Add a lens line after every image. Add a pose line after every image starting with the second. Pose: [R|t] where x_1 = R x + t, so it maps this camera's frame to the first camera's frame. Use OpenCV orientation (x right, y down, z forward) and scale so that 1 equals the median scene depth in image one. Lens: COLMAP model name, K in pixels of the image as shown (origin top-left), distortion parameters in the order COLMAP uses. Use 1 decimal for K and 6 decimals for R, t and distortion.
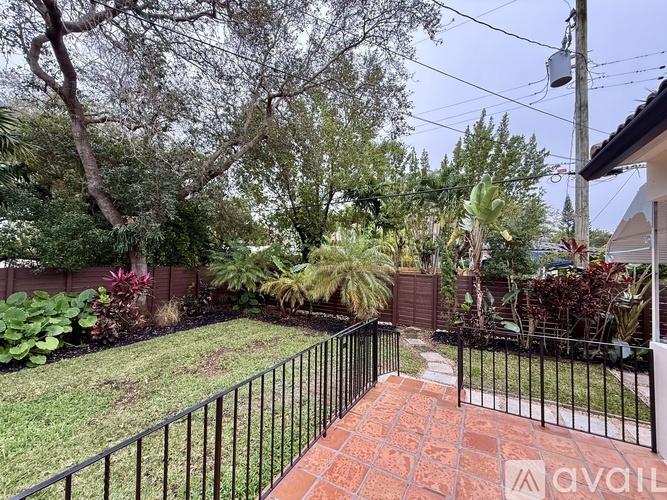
lens RADIAL K [[265.9, 0, 332.7], [0, 265.9, 249.5], [0, 0, 1]] dist [0.002399, 0.000042]
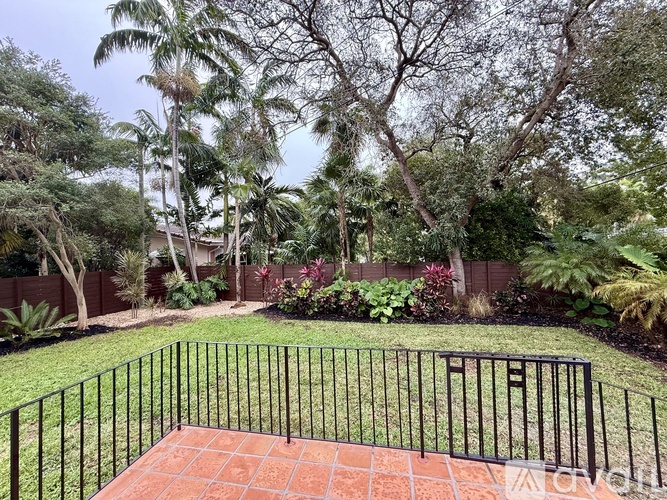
lens RADIAL K [[265.9, 0, 333.8], [0, 265.9, 248.0], [0, 0, 1]] dist [0.002399, 0.000042]
pose [[0.309010, -0.047396, -0.949877, 0.264713], [0.069940, 0.997186, -0.027004, -0.000404], [0.948484, -0.058090, 0.311455, 0.166840]]
